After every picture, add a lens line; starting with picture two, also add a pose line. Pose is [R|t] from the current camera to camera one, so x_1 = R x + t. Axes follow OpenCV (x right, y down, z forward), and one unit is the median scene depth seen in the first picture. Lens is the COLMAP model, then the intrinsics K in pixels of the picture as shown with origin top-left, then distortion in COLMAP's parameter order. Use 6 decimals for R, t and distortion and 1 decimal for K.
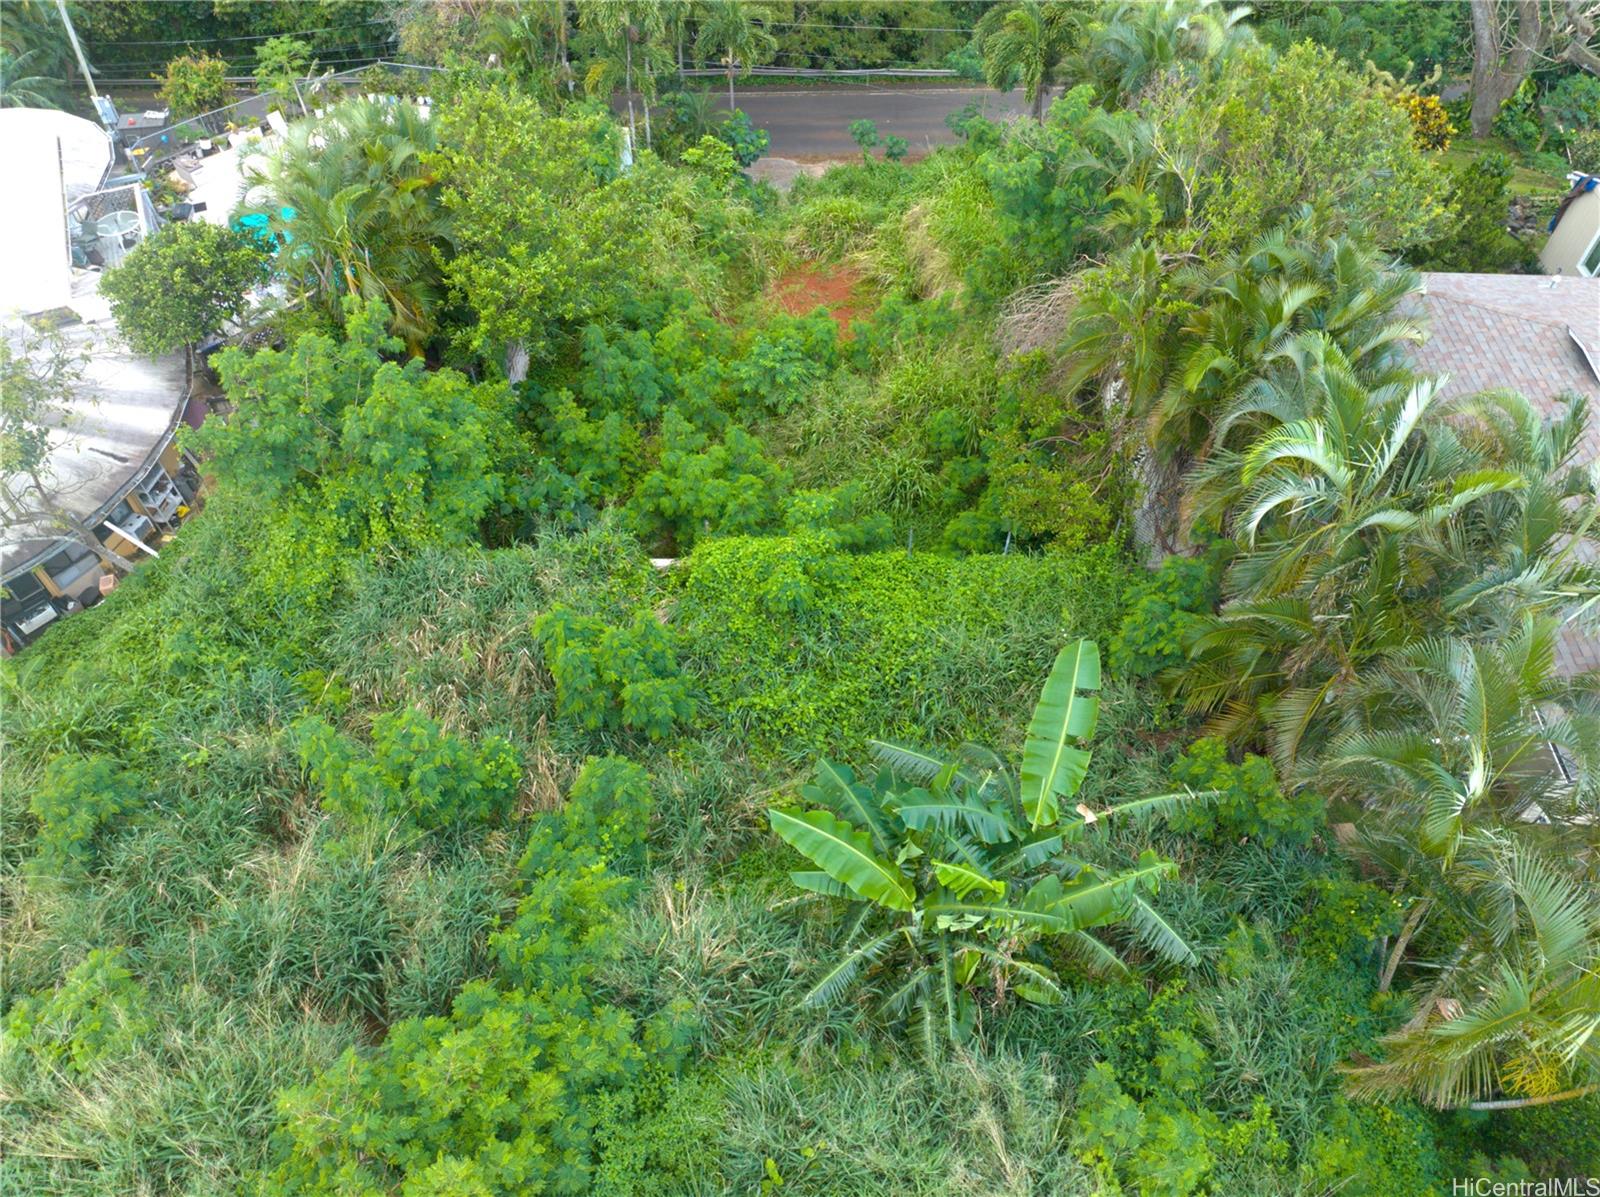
lens RADIAL K [[1128.6, 0, 811.3], [0, 1128.6, 604.8], [0, 0, 1]] dist [-0.053479, 0.024124]
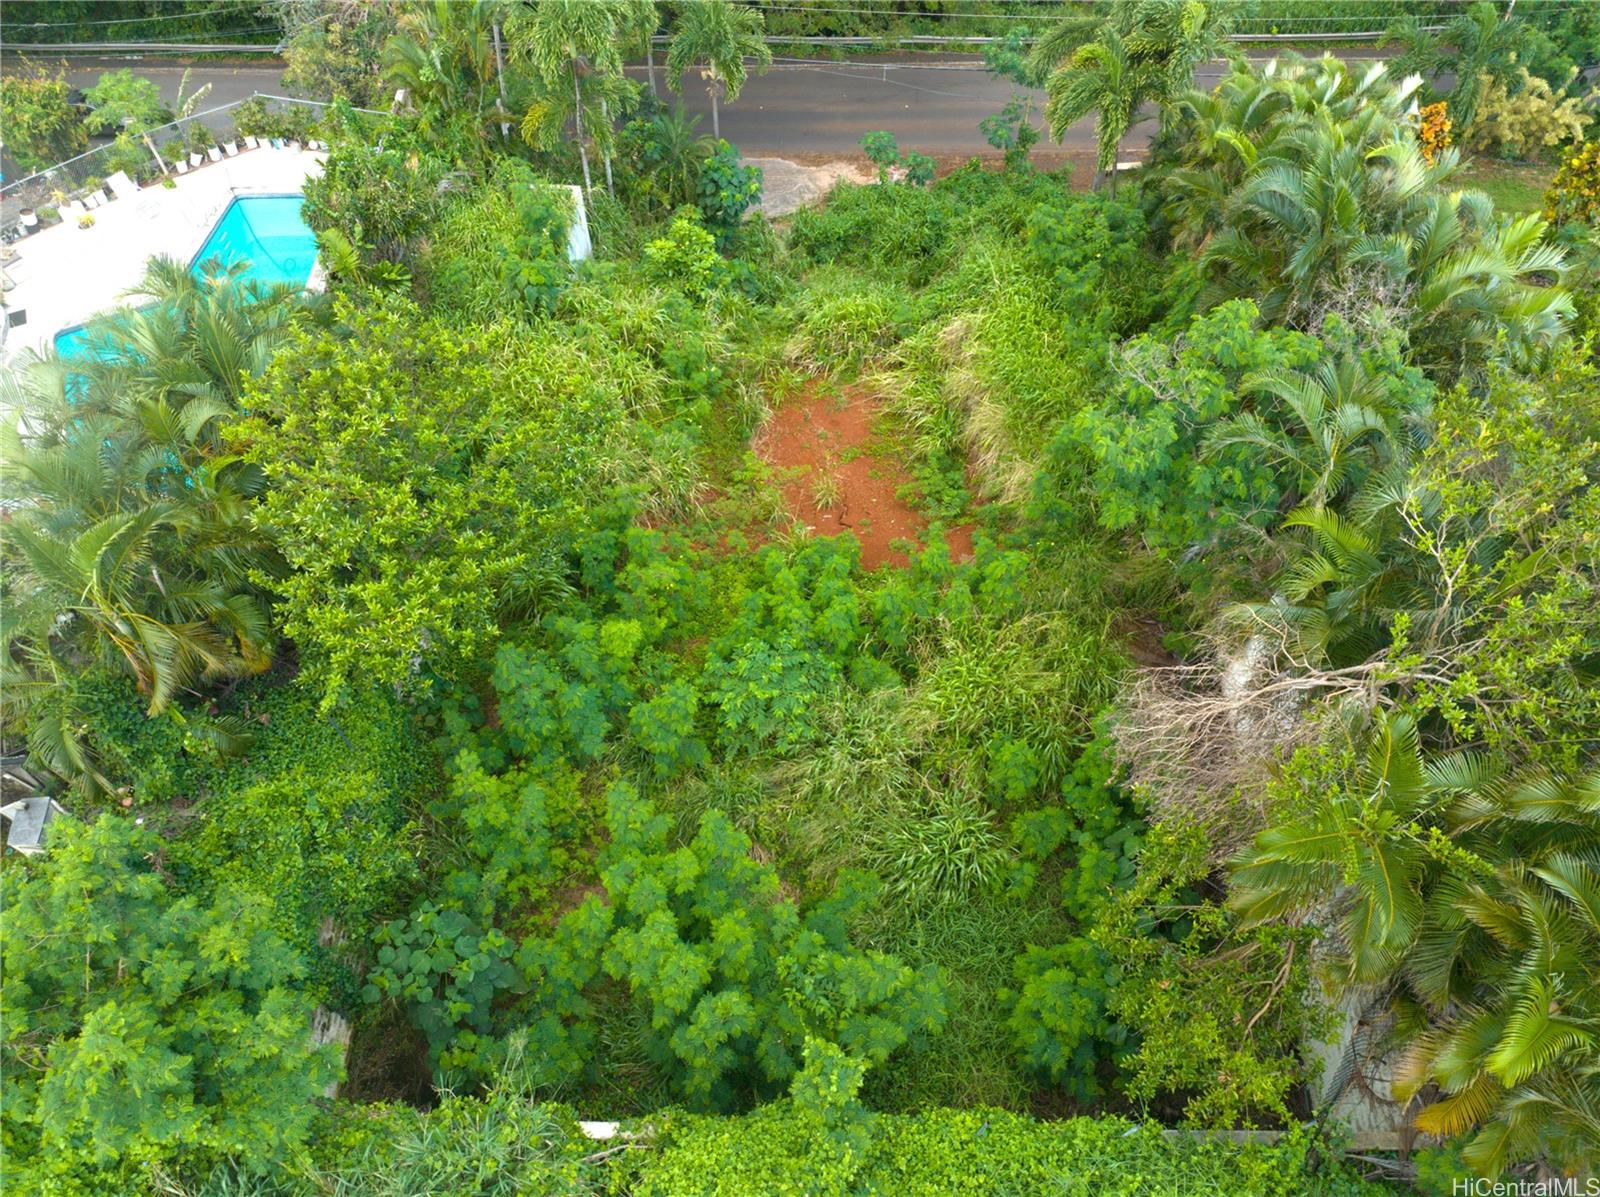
lens RADIAL K [[1128.6, 0, 805.1], [0, 1128.6, 607.4], [0, 0, 1]] dist [-0.053479, 0.024124]
pose [[0.999996, 0.001755, -0.002323, -0.006935], [-0.001502, 0.994515, 0.104587, -0.239225], [0.002494, -0.104583, 0.994513, 0.221952]]
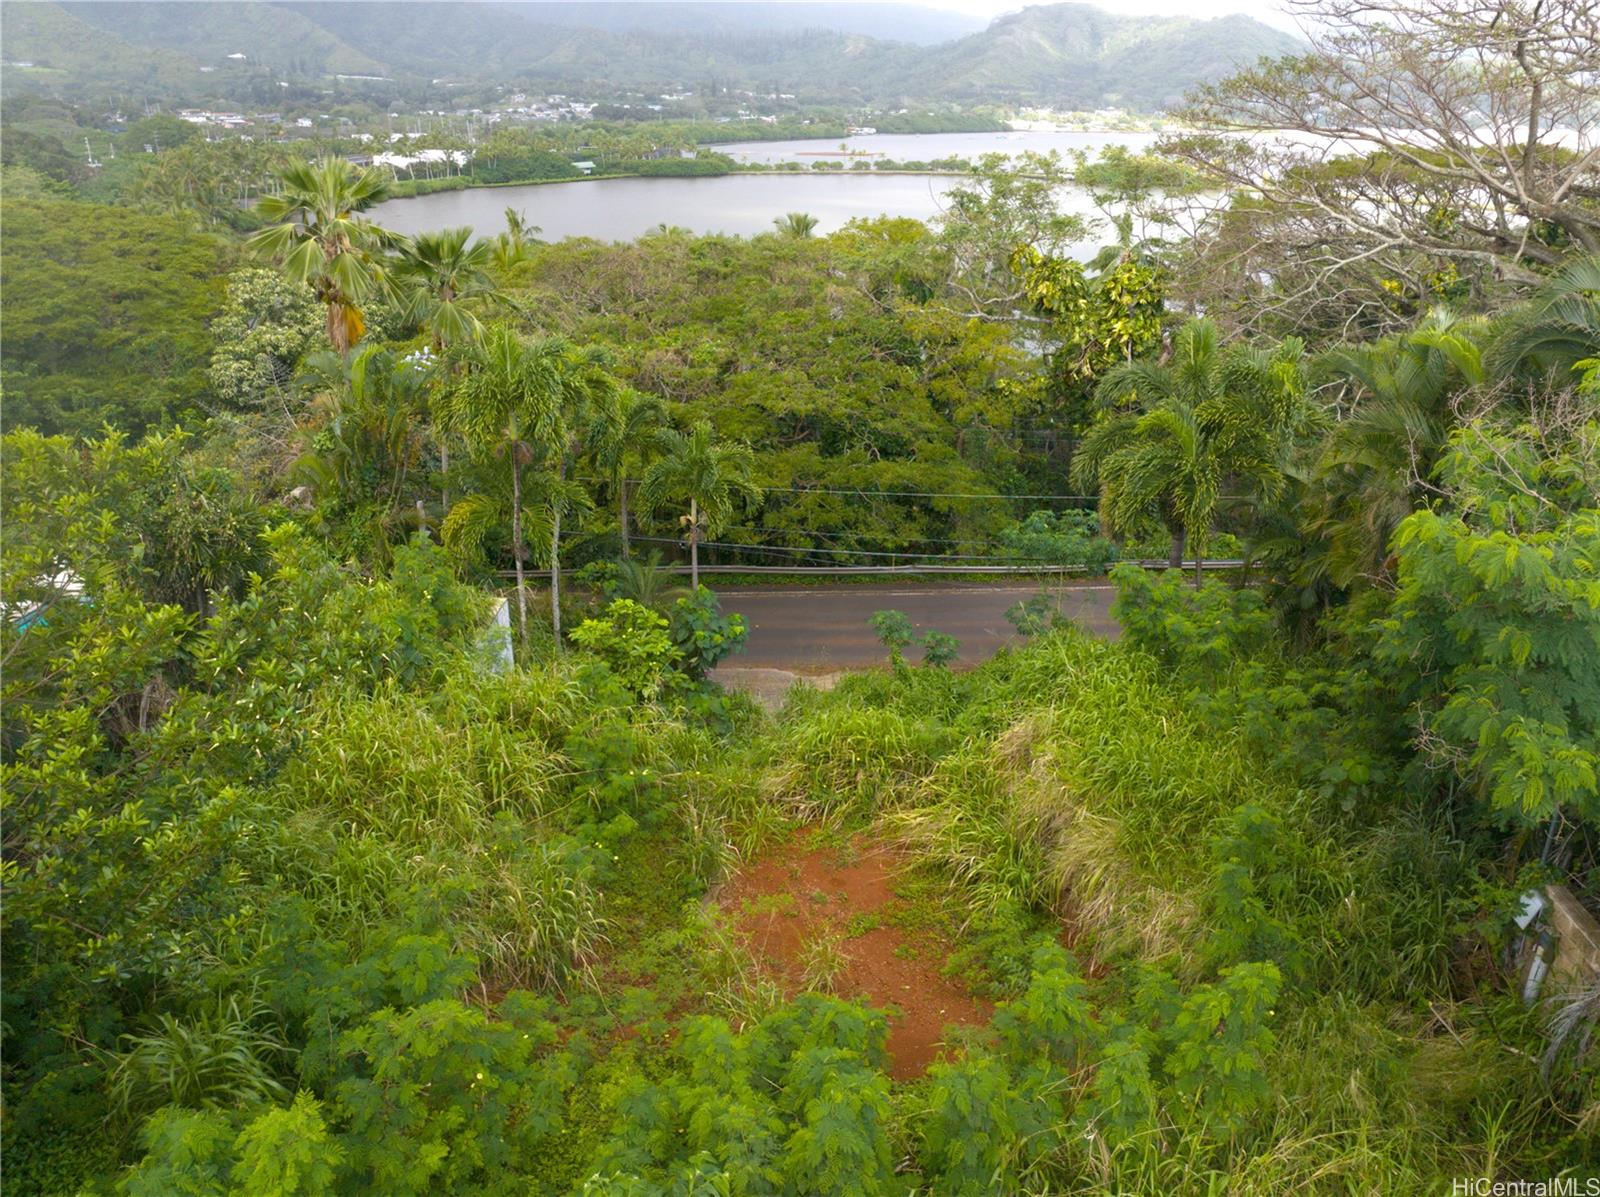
lens RADIAL K [[1128.6, 0, 802.2], [0, 1128.6, 600.6], [0, 0, 1]] dist [-0.053479, 0.024124]
pose [[0.999895, 0.002293, -0.014335, 0.002555], [-0.008468, 0.894198, -0.447592, -0.173884], [0.011792, 0.447667, 0.894123, 0.510989]]
